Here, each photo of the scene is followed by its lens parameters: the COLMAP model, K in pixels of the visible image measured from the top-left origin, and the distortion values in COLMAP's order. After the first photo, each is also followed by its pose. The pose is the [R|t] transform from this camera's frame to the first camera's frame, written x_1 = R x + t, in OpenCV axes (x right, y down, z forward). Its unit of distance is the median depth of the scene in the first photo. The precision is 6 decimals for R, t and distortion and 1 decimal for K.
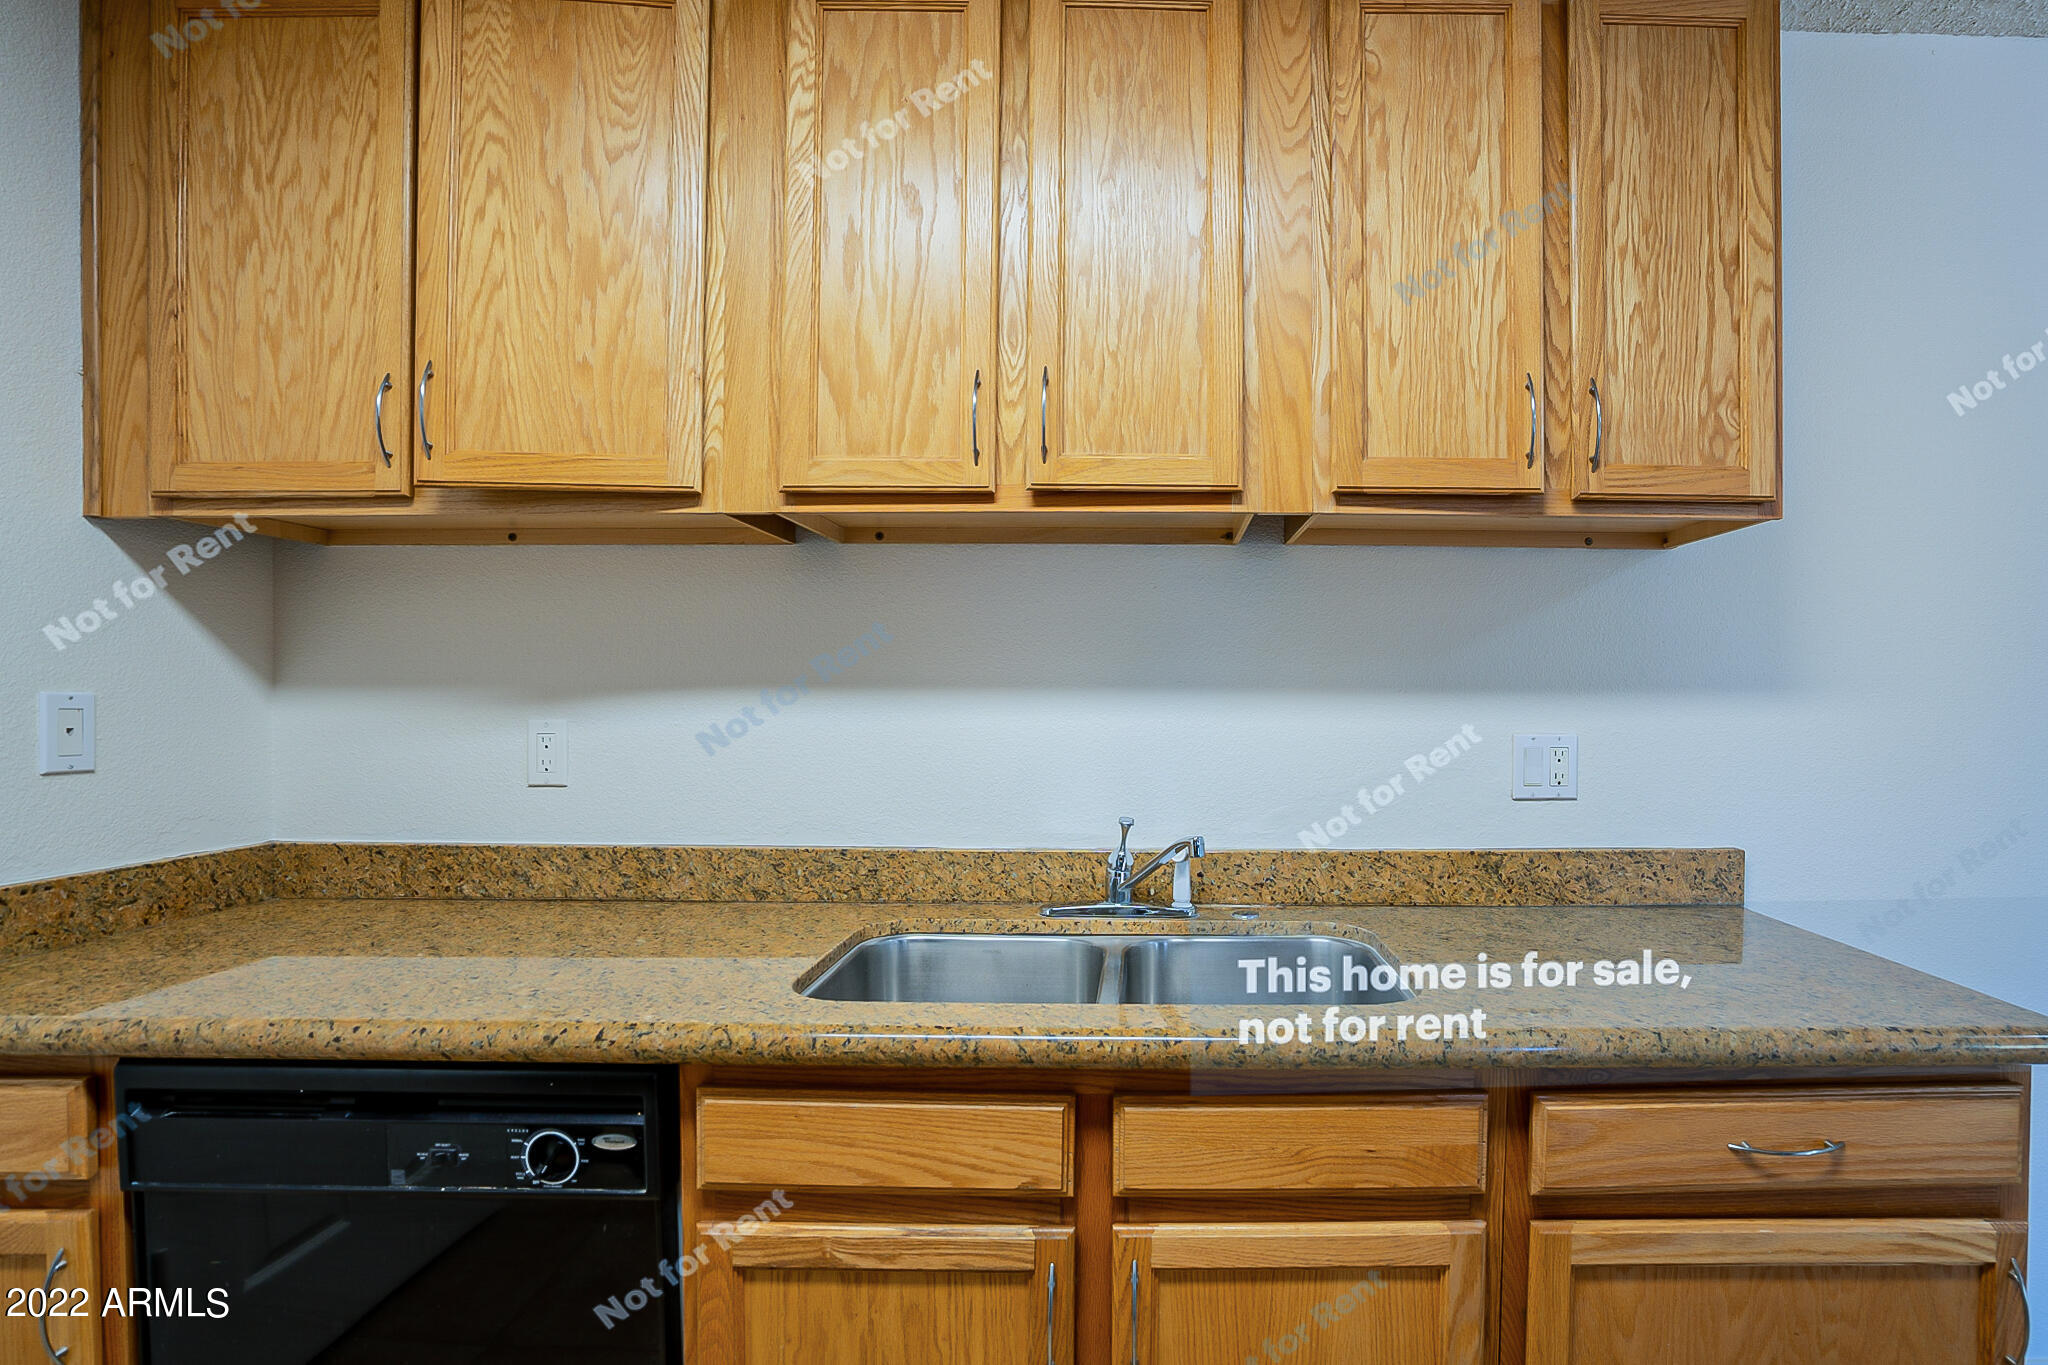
lens RADIAL K [[961.1, 0, 1024.0], [0, 961.1, 682.5], [0, 0, 1]] dist [-0.049988, -0.000286]
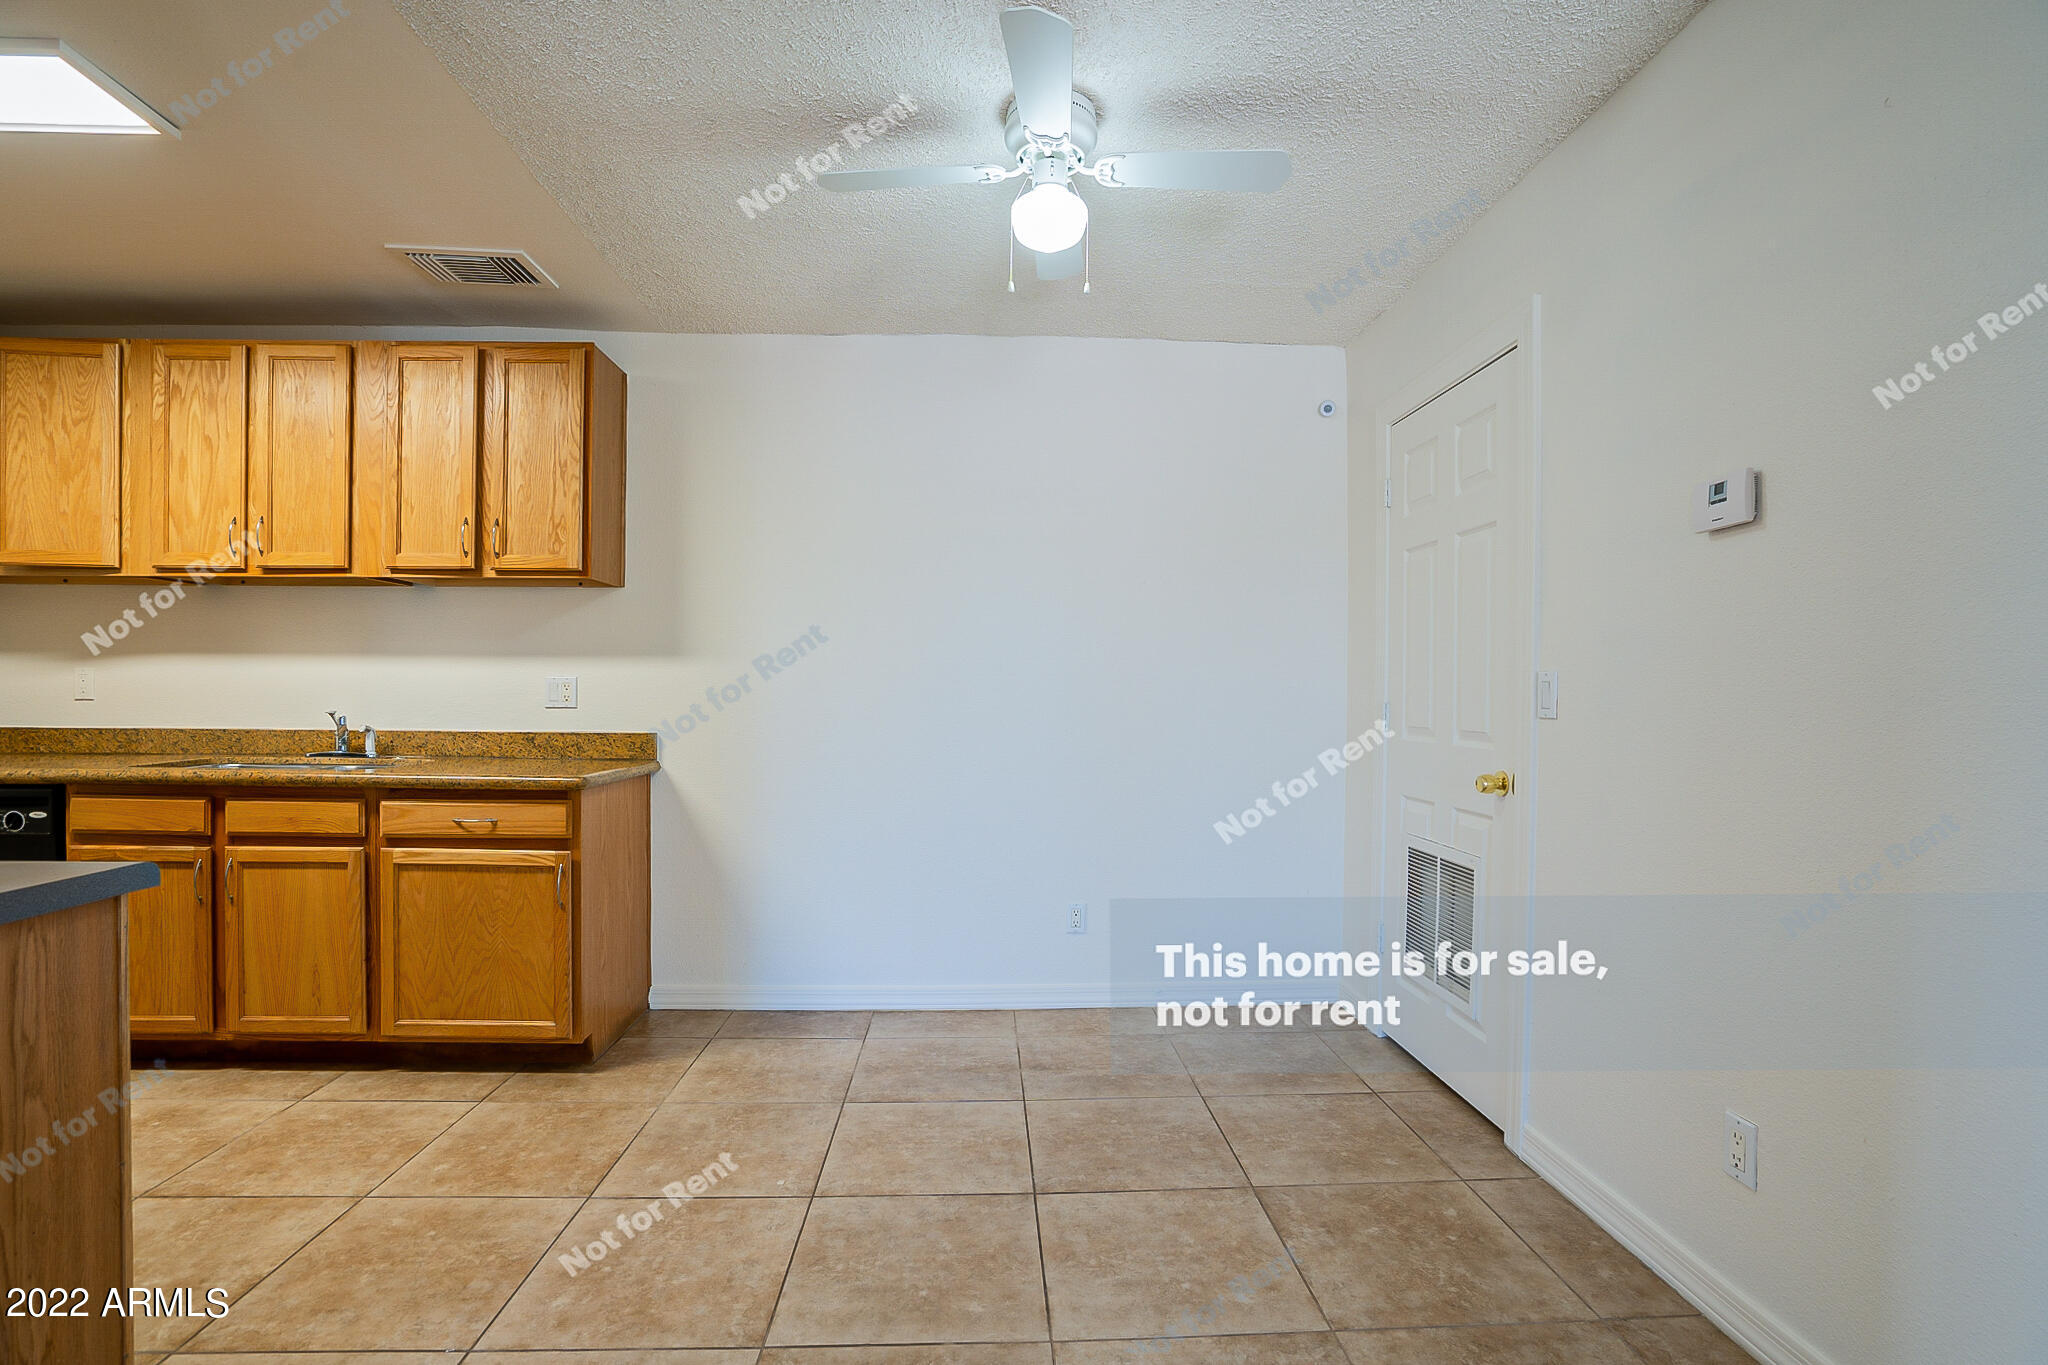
lens RADIAL K [[993.6, 0, 1024.0], [0, 993.6, 682.5], [0, 0, 1]] dist [-0.023197, -0.000284]
pose [[0.998633, 0.001809, 0.052237, 1.529643], [-0.002229, 0.999966, 0.007974, 0.051579], [-0.052221, -0.008079, 0.998603, -1.312819]]
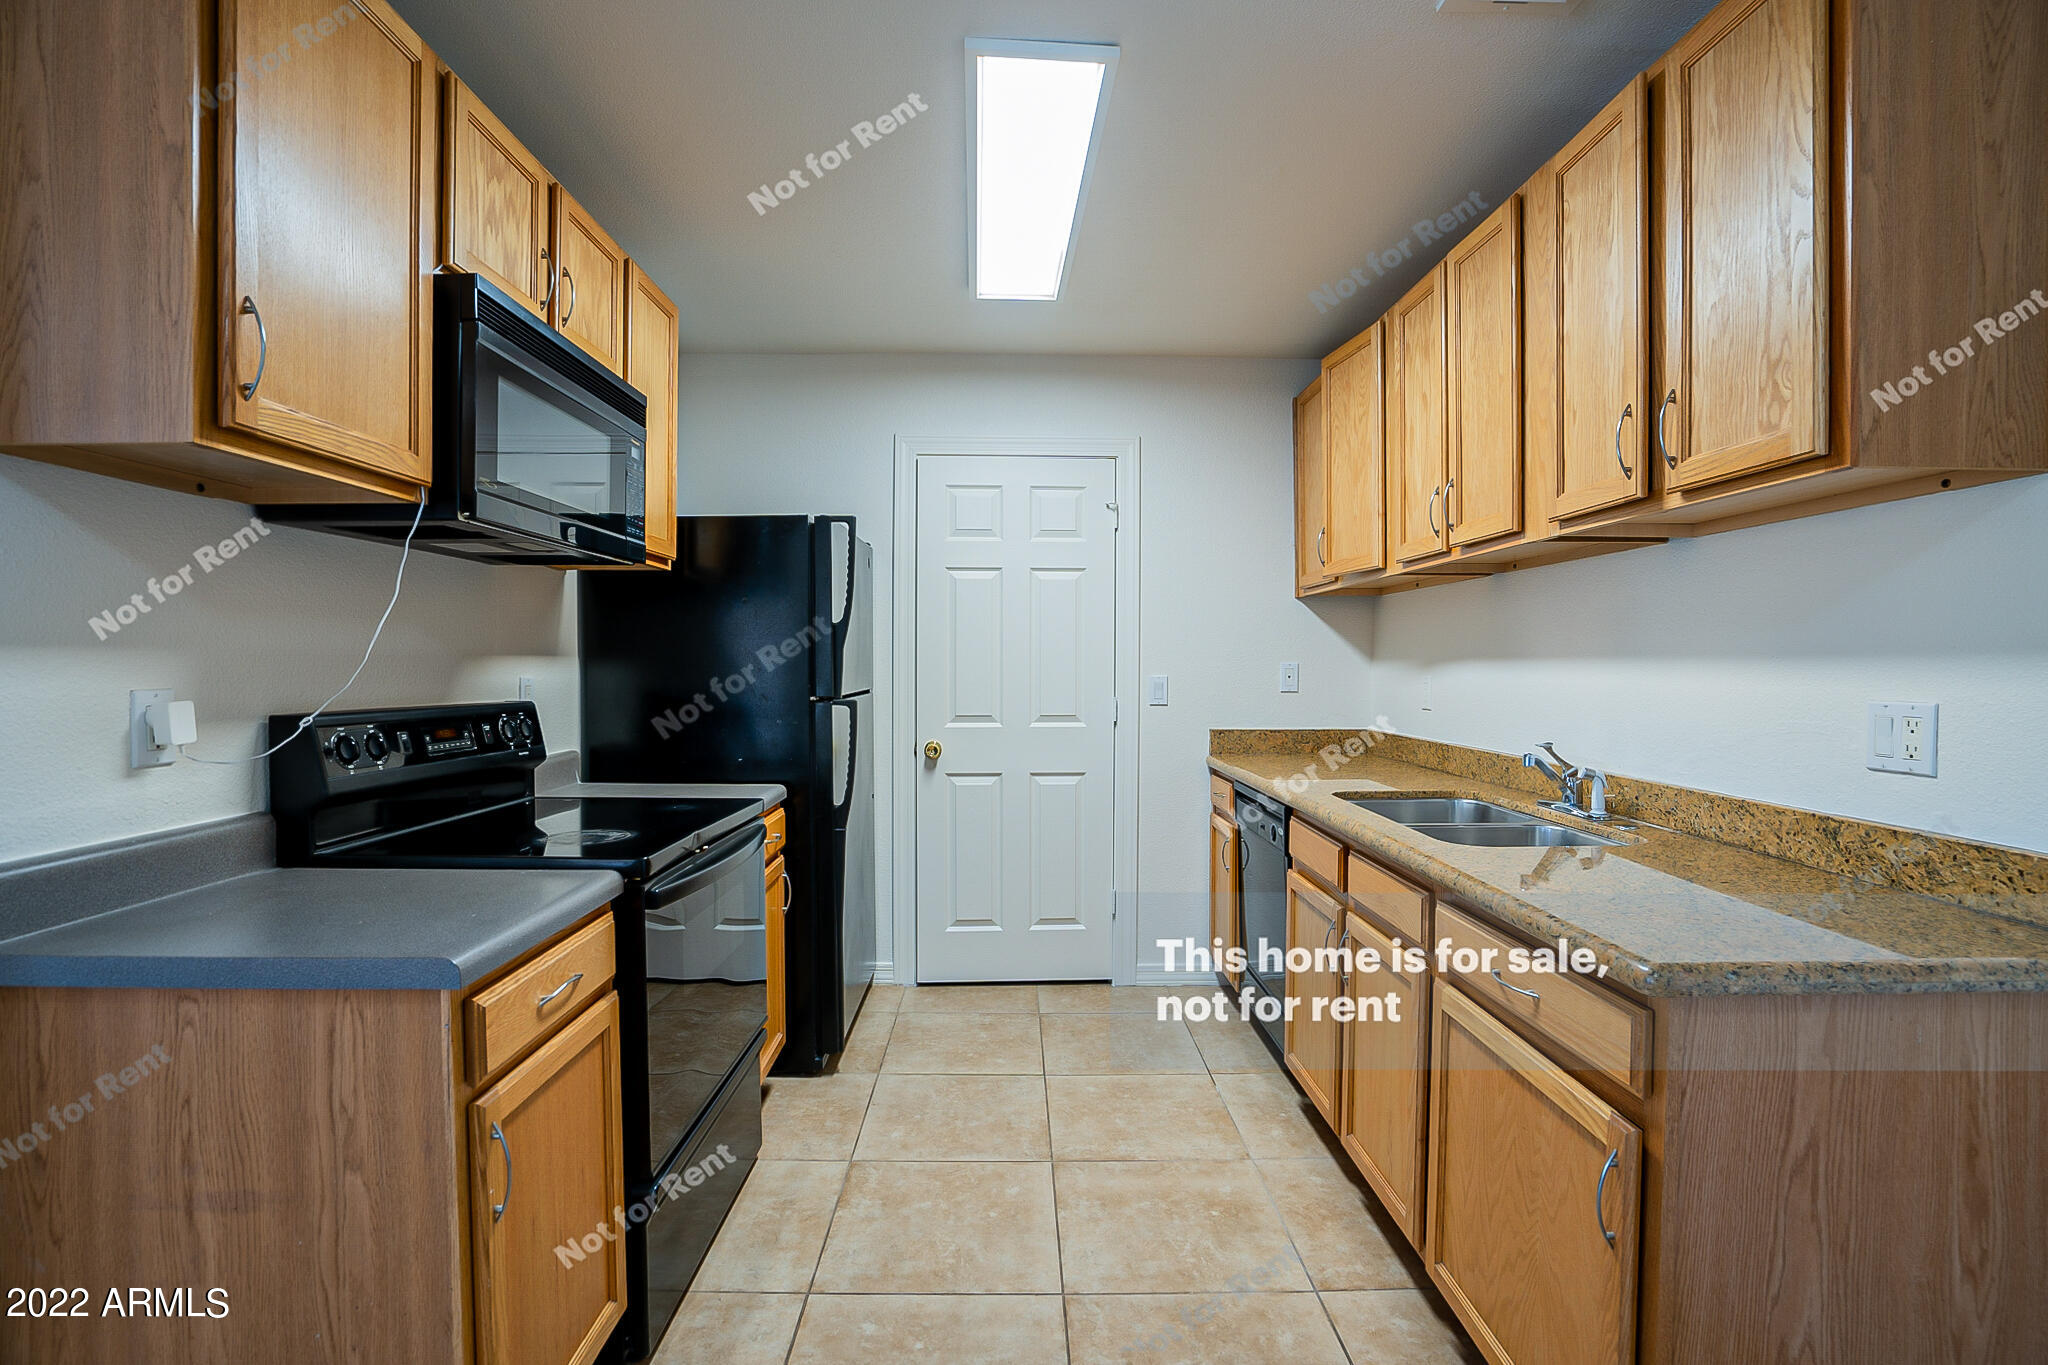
lens RADIAL K [[930.3, 0, 1024.0], [0, 930.3, 682.5], [0, 0, 1]] dist [-0.030943, -0.000010]
pose [[0.021384, 0.017470, -0.999619, 1.481481], [0.017910, 0.999680, 0.017854, 0.005263], [0.999611, -0.018285, 0.021064, 0.141271]]
